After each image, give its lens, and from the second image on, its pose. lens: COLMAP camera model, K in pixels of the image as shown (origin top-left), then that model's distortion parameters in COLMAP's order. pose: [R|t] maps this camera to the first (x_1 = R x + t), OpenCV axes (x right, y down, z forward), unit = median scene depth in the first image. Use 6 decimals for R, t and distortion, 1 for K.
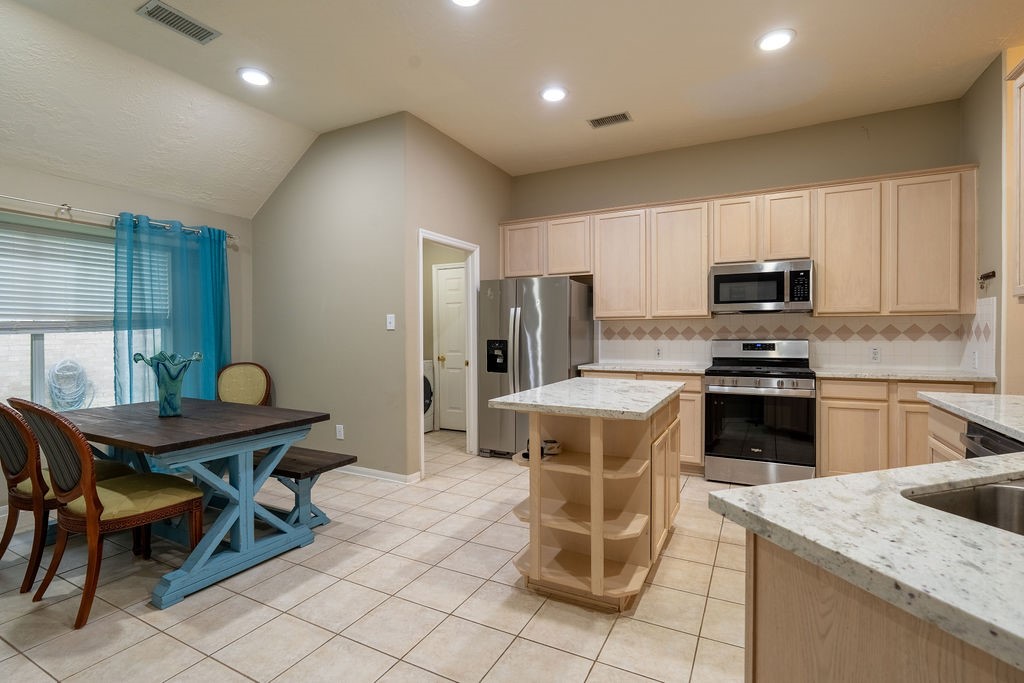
lens RADIAL K [[442.2, 0, 517.3], [0, 442.2, 339.1], [0, 0, 1]] dist [-0.002958, -0.000449]
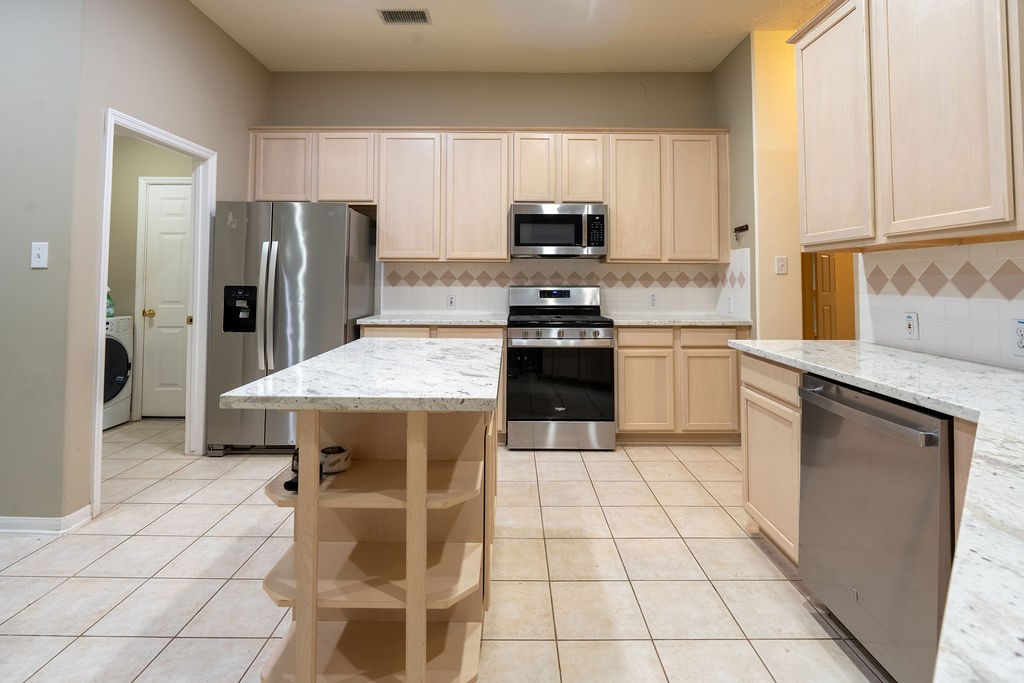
lens RADIAL K [[484.3, 0, 492.9], [0, 484.3, 258.0], [0, 0, 1]] dist [-0.005158, -0.000527]
pose [[0.906787, 0.026250, 0.420770, -0.008143], [-0.002463, 0.998372, -0.056978, 0.000392], [-0.421581, 0.050630, 0.905376, 0.159793]]
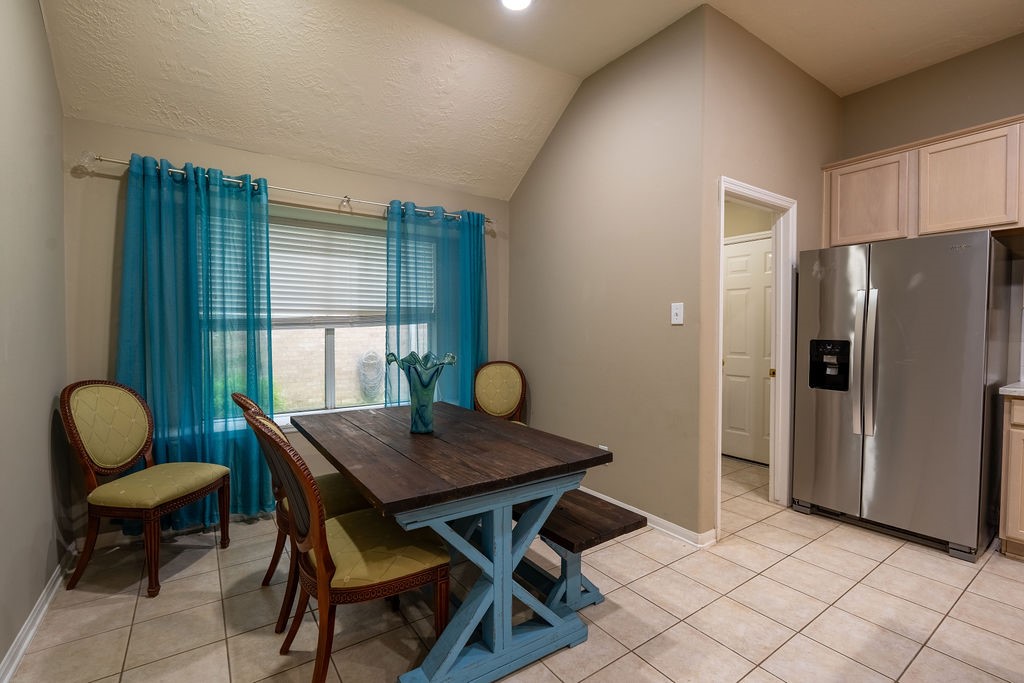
lens RADIAL K [[459.6, 0, 513.3], [0, 459.6, 340.6], [0, 0, 1]] dist [-0.000968, 0.000332]
pose [[0.866495, 0.016796, -0.498902, -0.141096], [-0.010378, 0.999824, 0.015636, -0.004020], [0.499077, -0.008370, 0.866517, 0.222320]]
